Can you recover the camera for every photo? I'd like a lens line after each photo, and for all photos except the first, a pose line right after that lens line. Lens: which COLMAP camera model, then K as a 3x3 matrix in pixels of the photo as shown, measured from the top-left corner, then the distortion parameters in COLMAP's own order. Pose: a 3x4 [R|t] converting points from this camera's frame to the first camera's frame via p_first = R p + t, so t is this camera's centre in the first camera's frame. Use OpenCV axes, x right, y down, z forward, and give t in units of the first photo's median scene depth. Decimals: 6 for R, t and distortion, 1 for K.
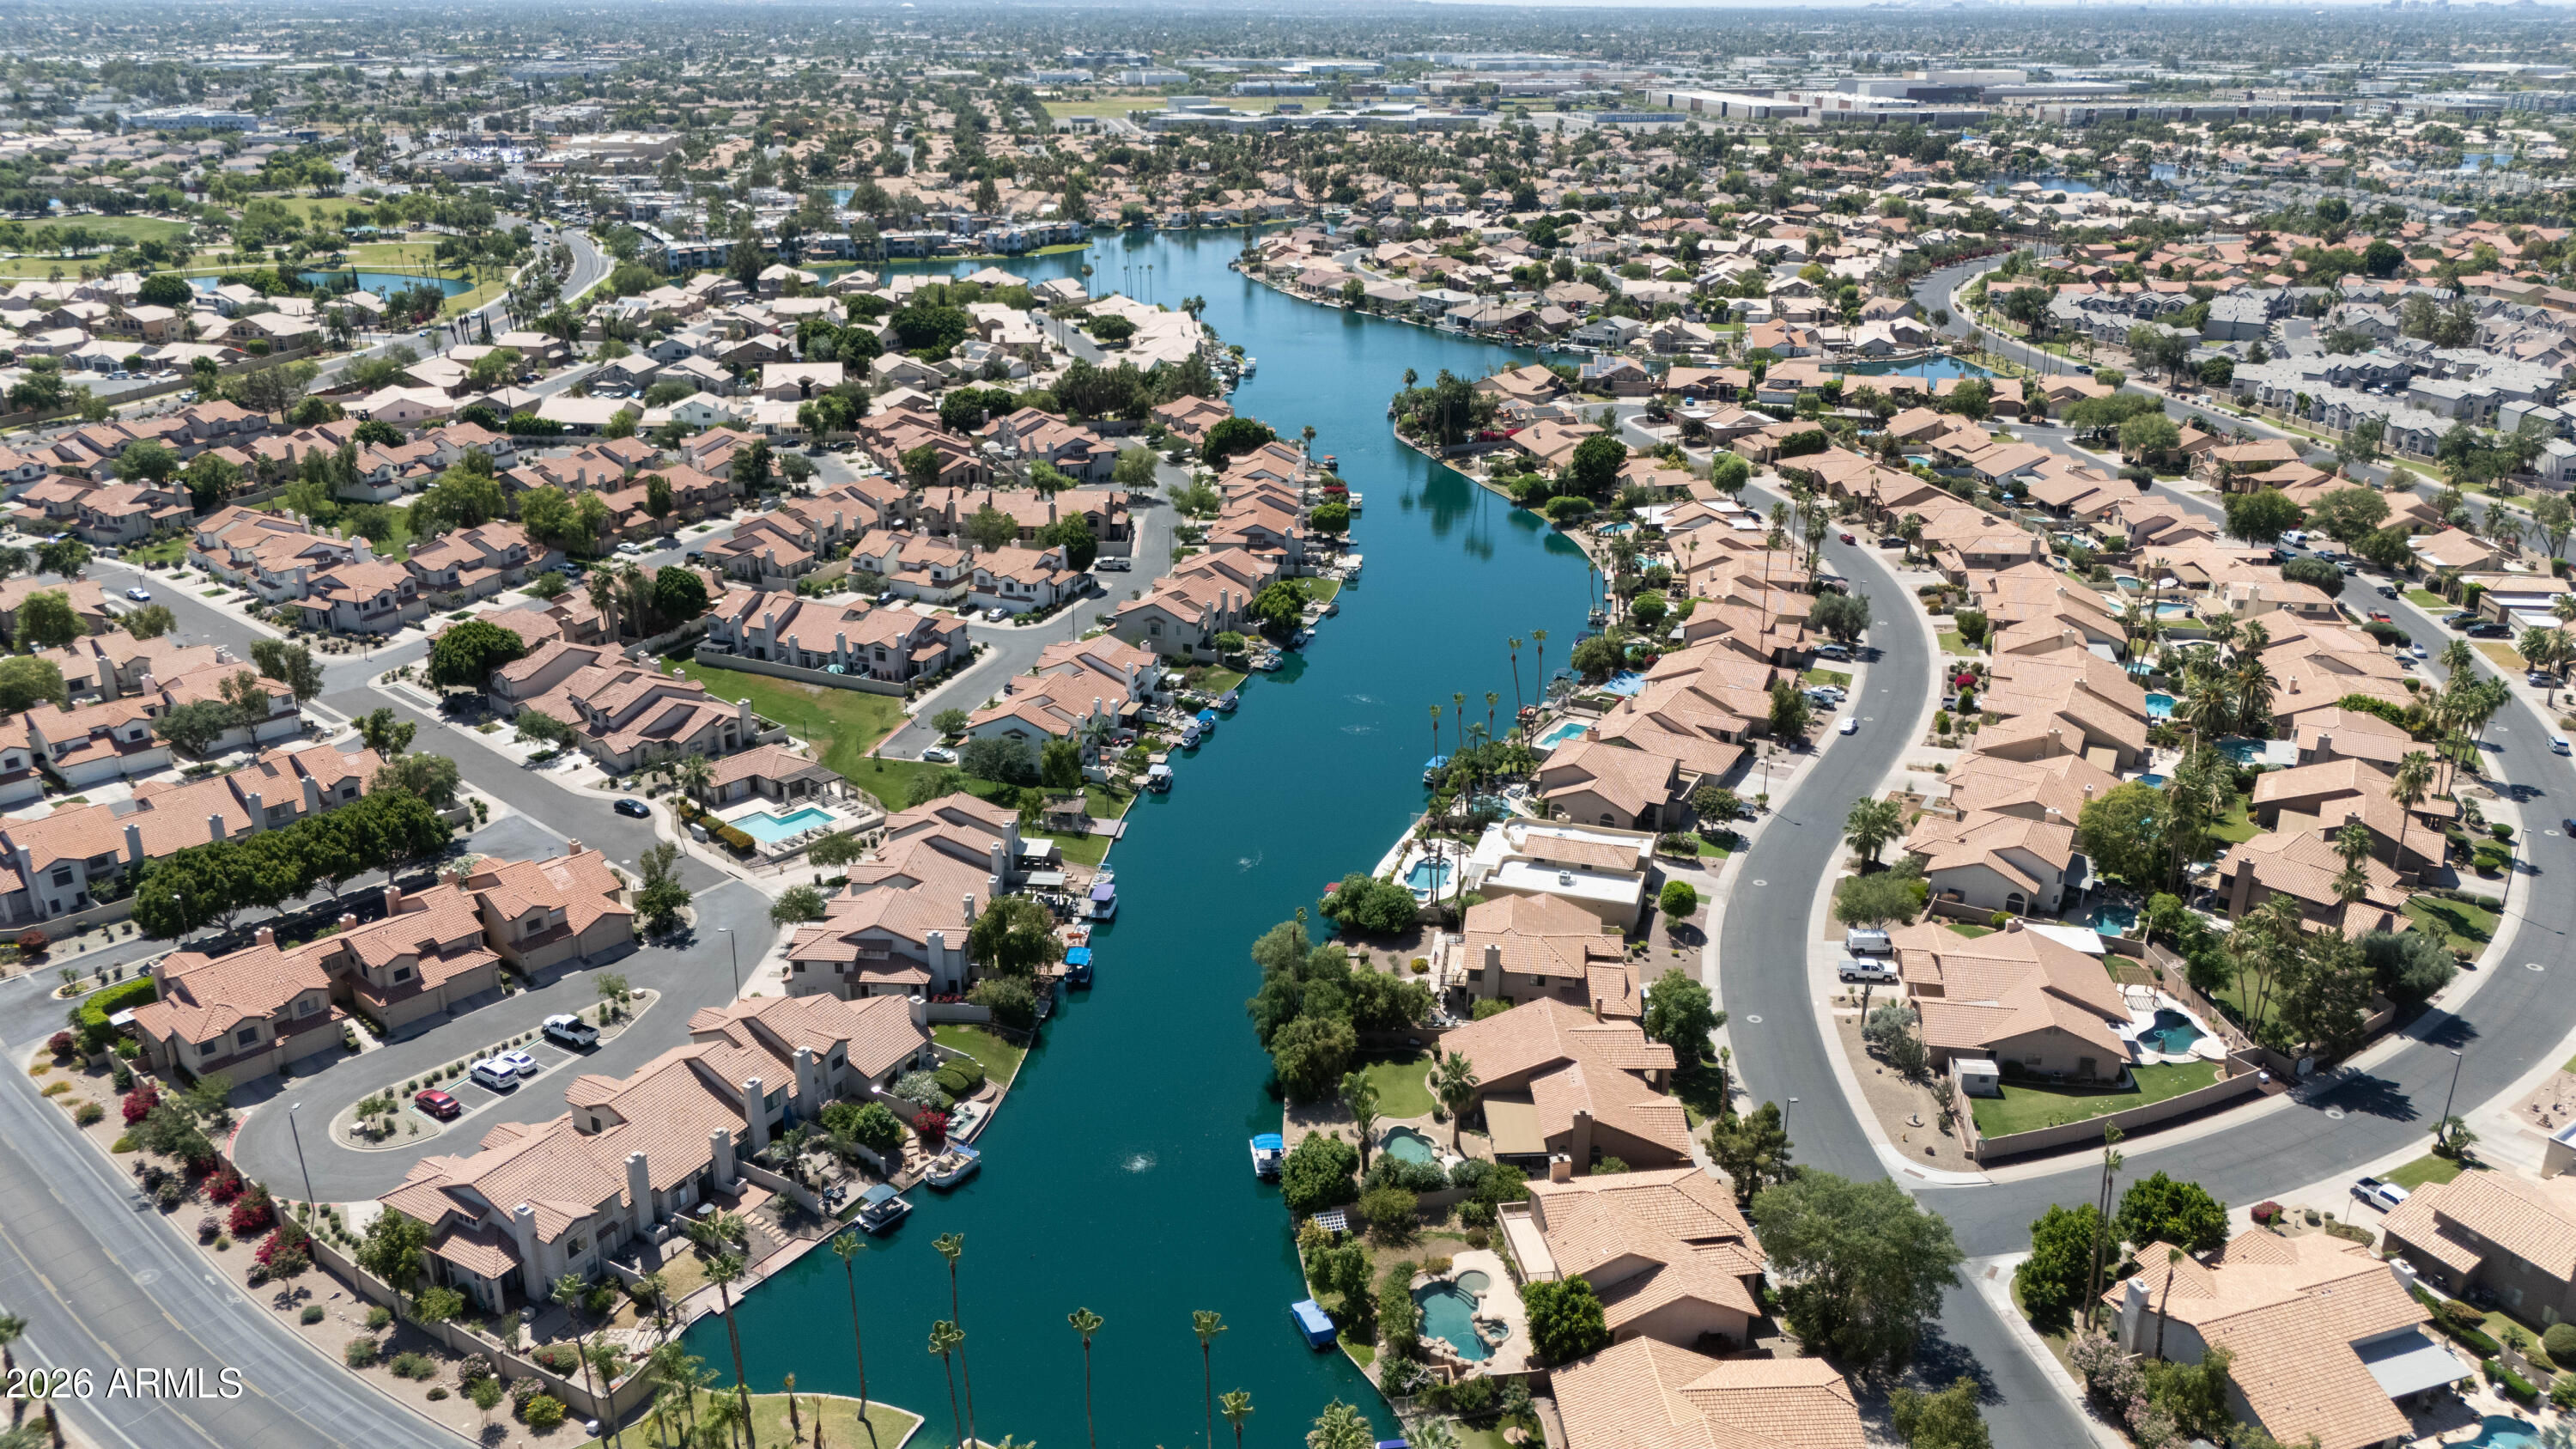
lens RADIAL K [[1906.8, 0, 1288.0], [0, 1906.8, 724.5], [0, 0, 1]] dist [0.054323, -0.040830]
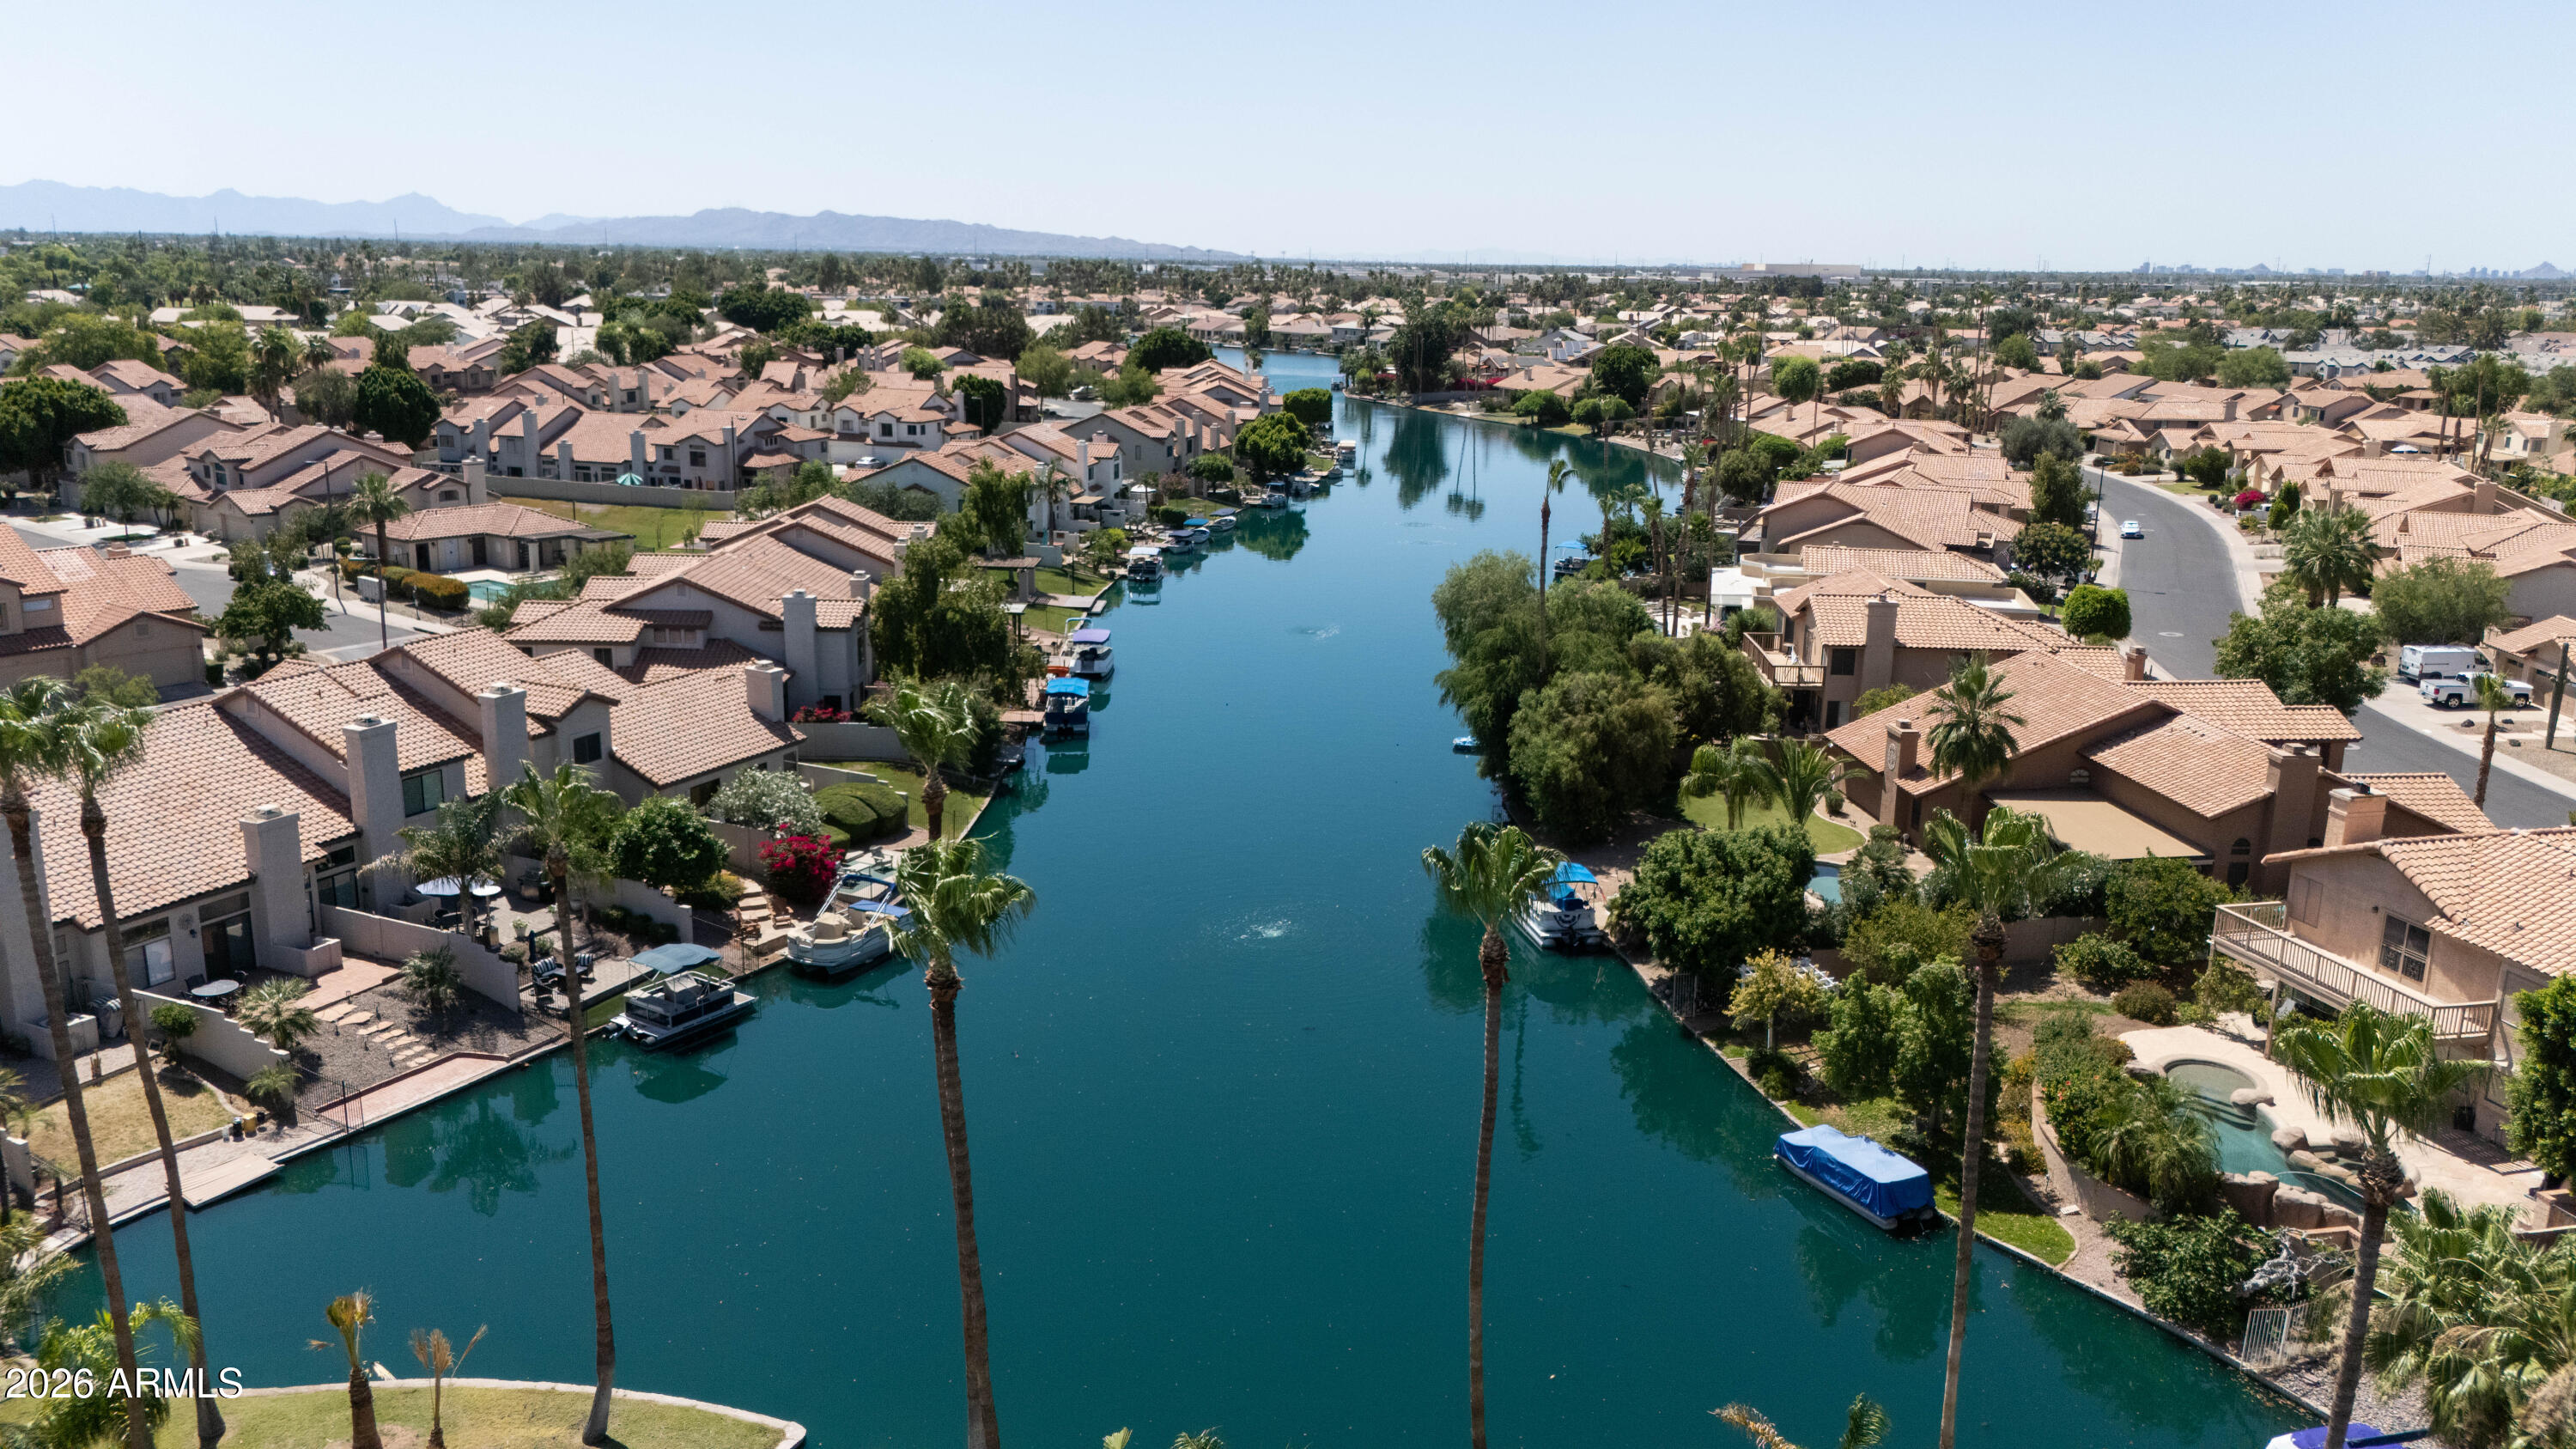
lens RADIAL K [[1911.0, 0, 1288.0], [0, 1911.0, 724.5], [0, 0, 1]] dist [0.060468, -0.069417]
pose [[0.996144, -0.016850, 0.086102, -0.106383], [0.027216, 0.992319, -0.120674, 0.222671], [-0.083408, 0.122552, 0.988951, 0.521568]]
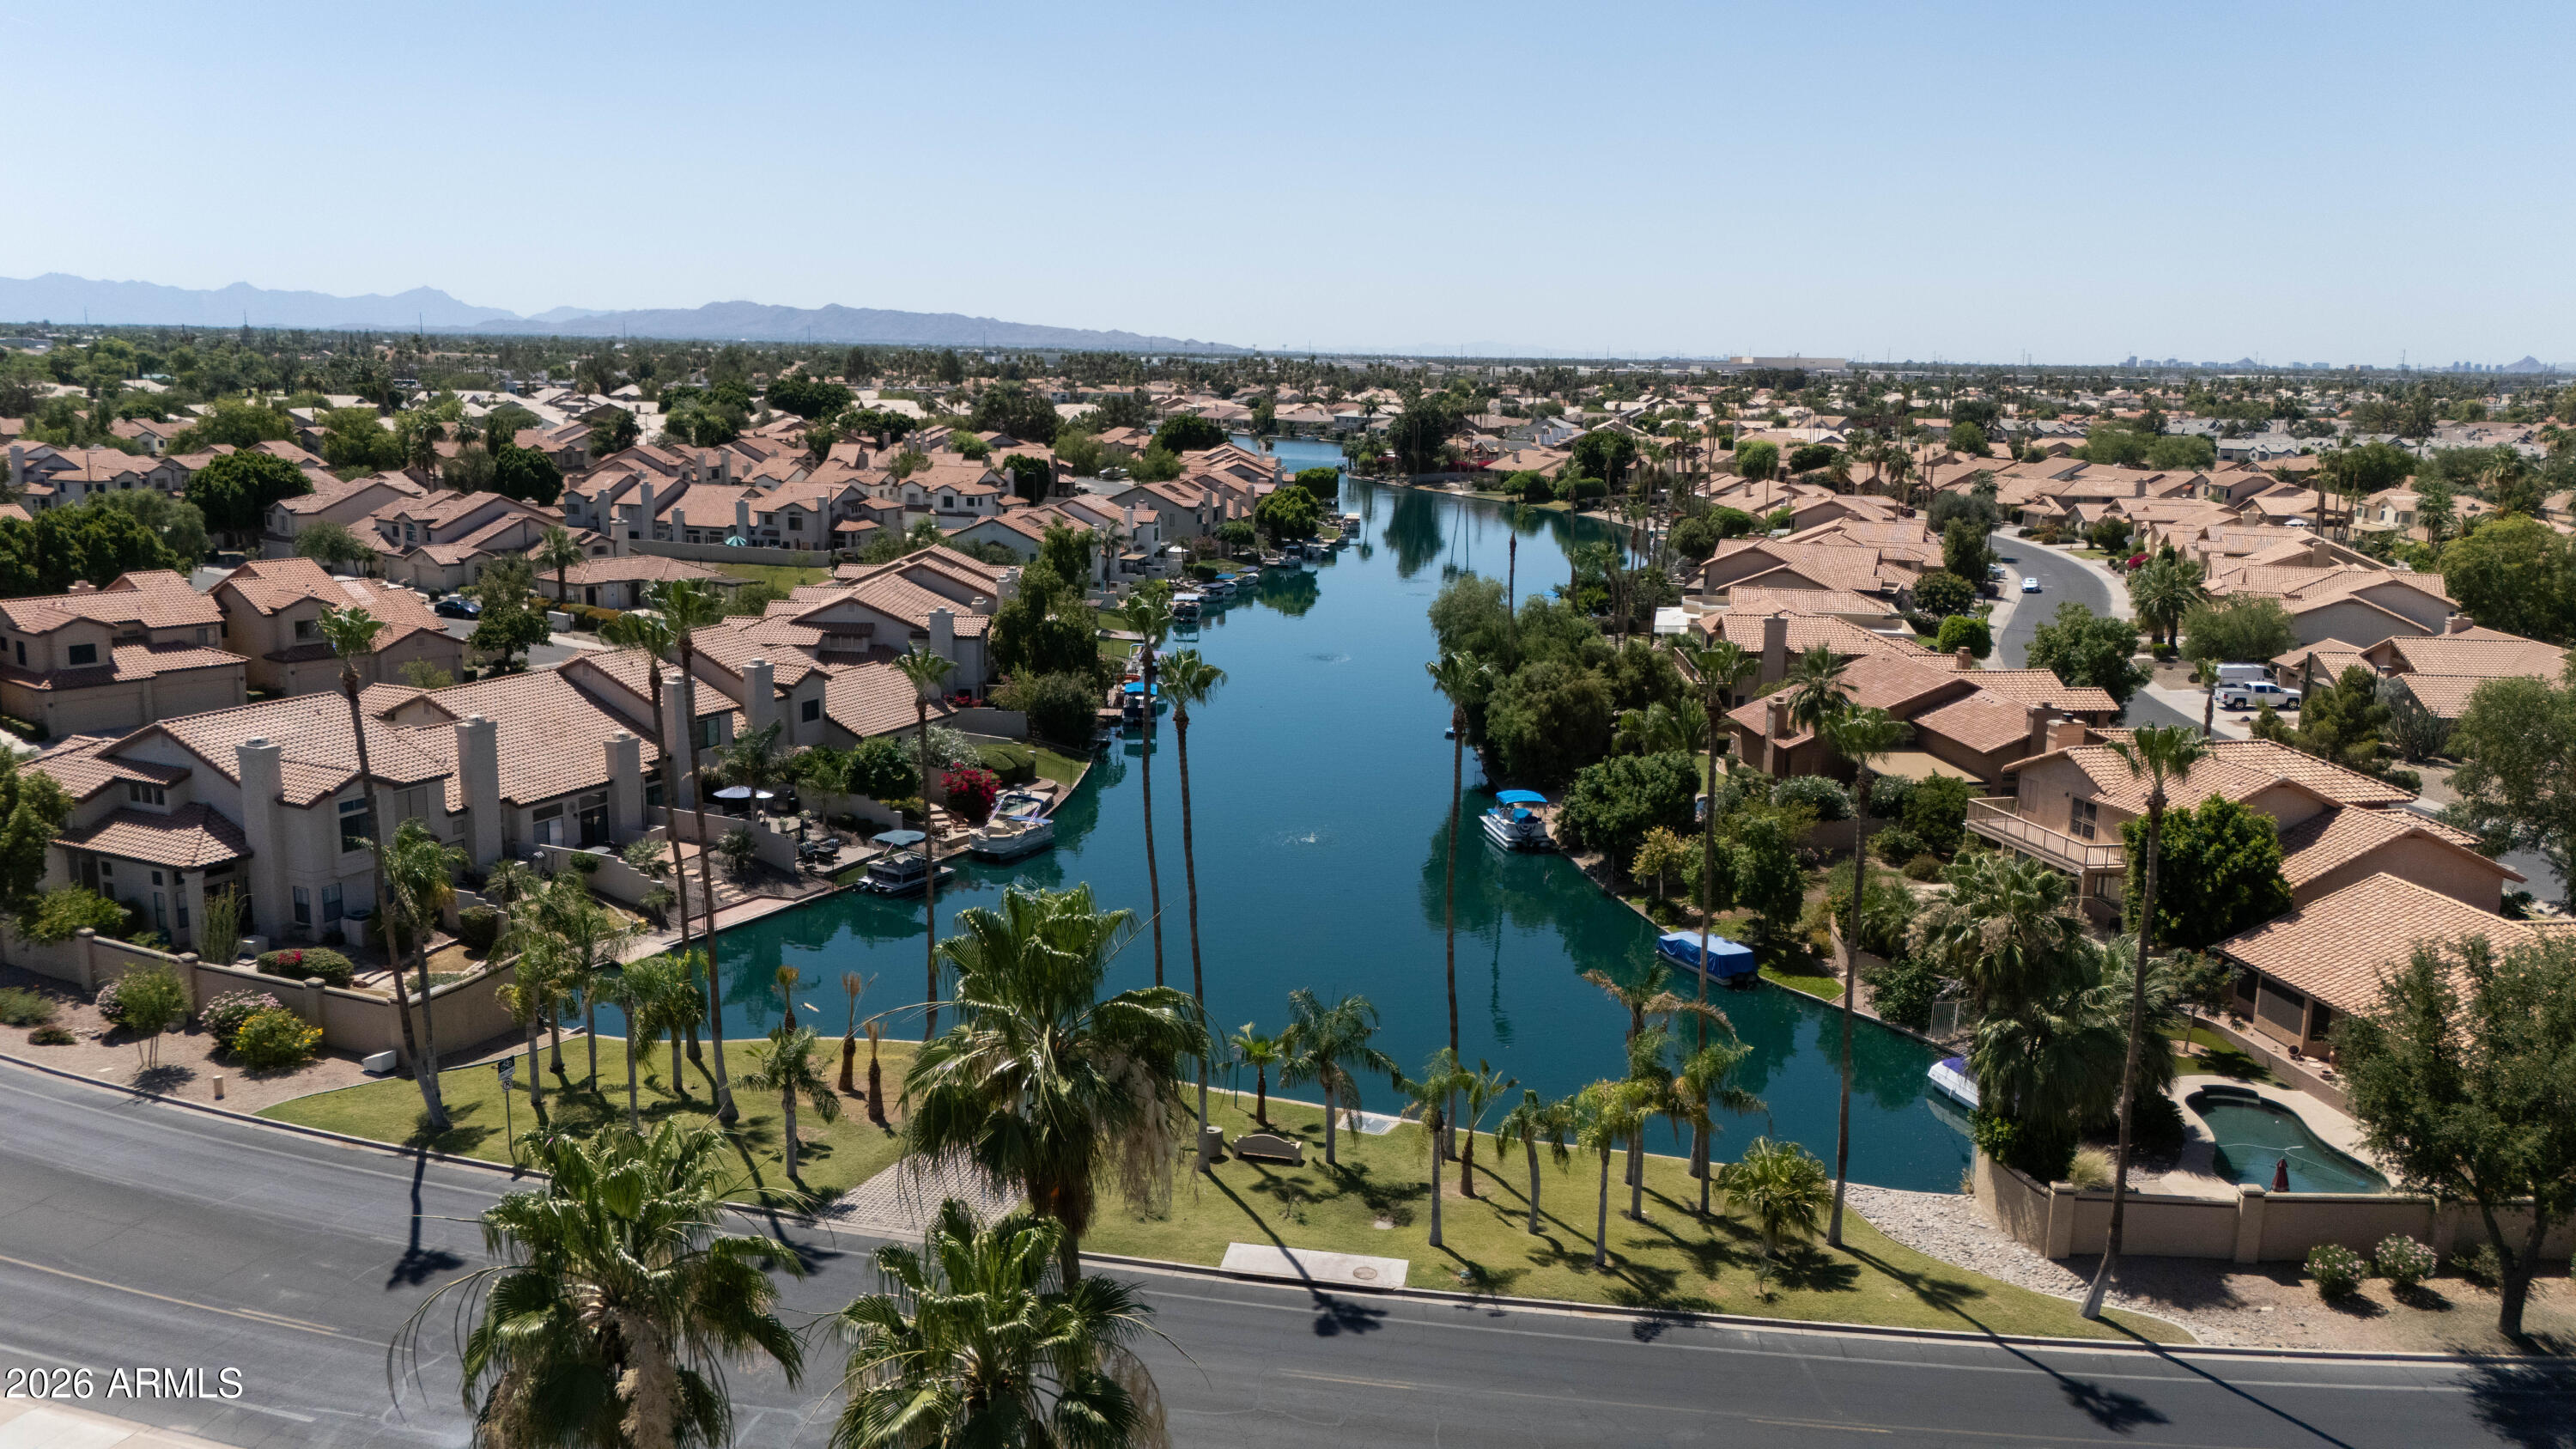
lens RADIAL K [[1911.0, 0, 1288.0], [0, 1911.0, 724.5], [0, 0, 1]] dist [0.060468, -0.069417]
pose [[0.996041, -0.012121, 0.088060, -0.132056], [0.026663, 0.985782, -0.165903, 0.278275], [-0.084797, 0.167594, 0.982202, 0.370490]]
